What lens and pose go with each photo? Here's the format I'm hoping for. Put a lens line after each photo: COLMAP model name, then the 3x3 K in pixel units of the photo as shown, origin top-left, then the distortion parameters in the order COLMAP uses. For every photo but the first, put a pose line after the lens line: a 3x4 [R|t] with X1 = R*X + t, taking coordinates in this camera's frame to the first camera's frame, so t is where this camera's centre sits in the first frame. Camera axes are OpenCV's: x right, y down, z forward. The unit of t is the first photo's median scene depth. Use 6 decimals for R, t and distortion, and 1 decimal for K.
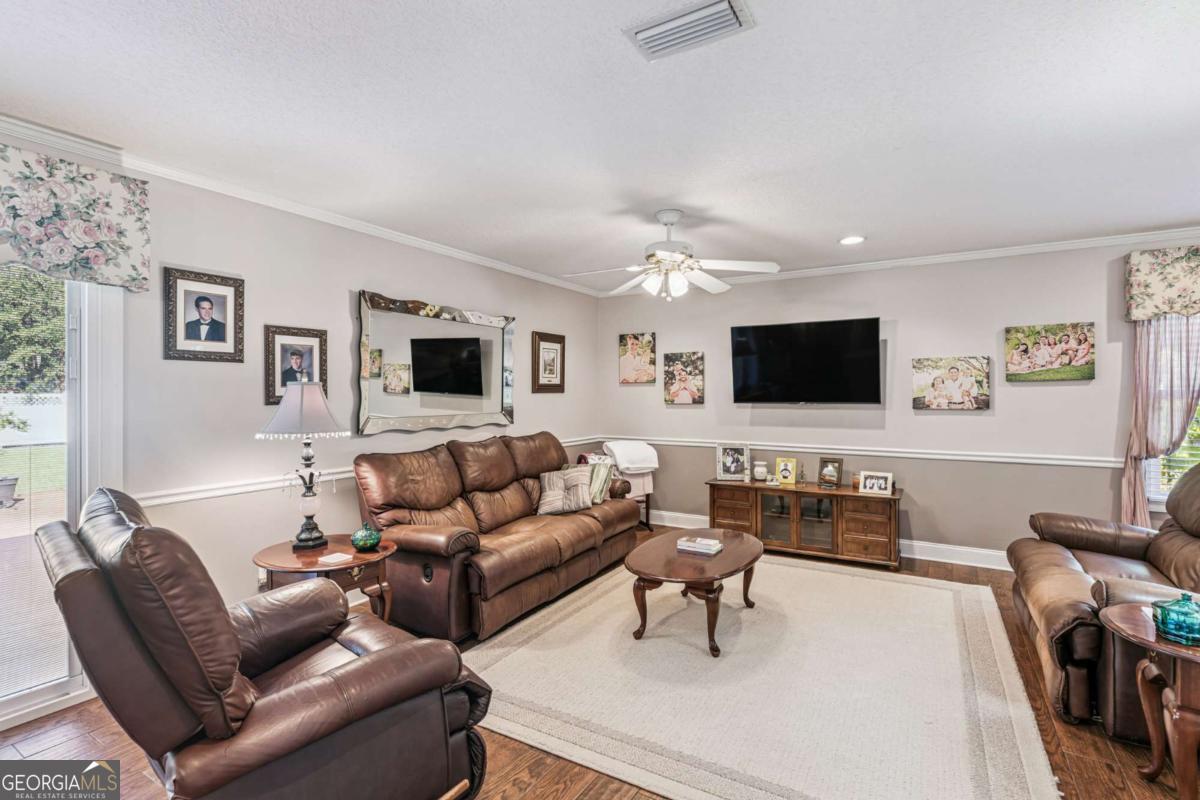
lens RADIAL K [[574.1, 0, 592.8], [0, 574.1, 397.5], [0, 0, 1]] dist [0.003102, 0.000249]
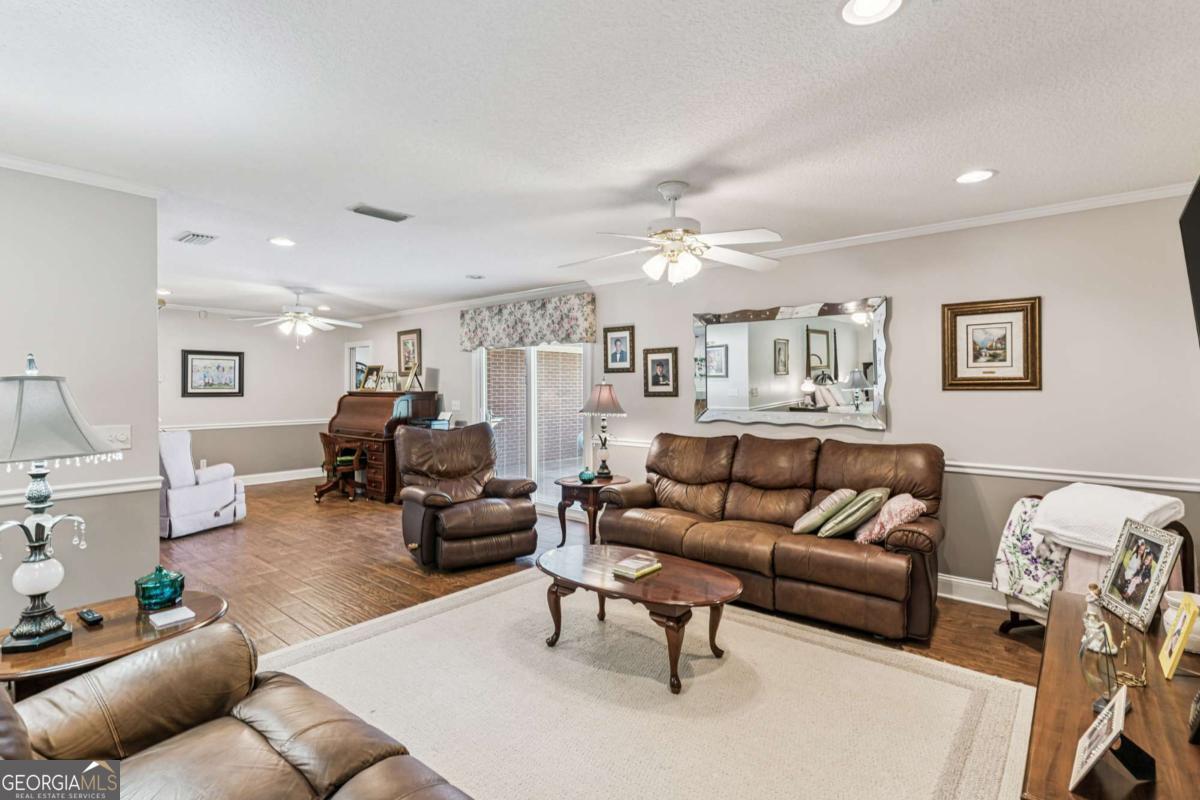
lens RADIAL K [[574.1, 0, 594.0], [0, 574.1, 389.2], [0, 0, 1]] dist [0.003102, 0.000249]
pose [[-0.163632, 0.005583, -0.986506, 1.079768], [-0.006247, 0.999958, 0.006695, -0.019042], [0.986502, 0.007259, -0.163590, 1.097686]]
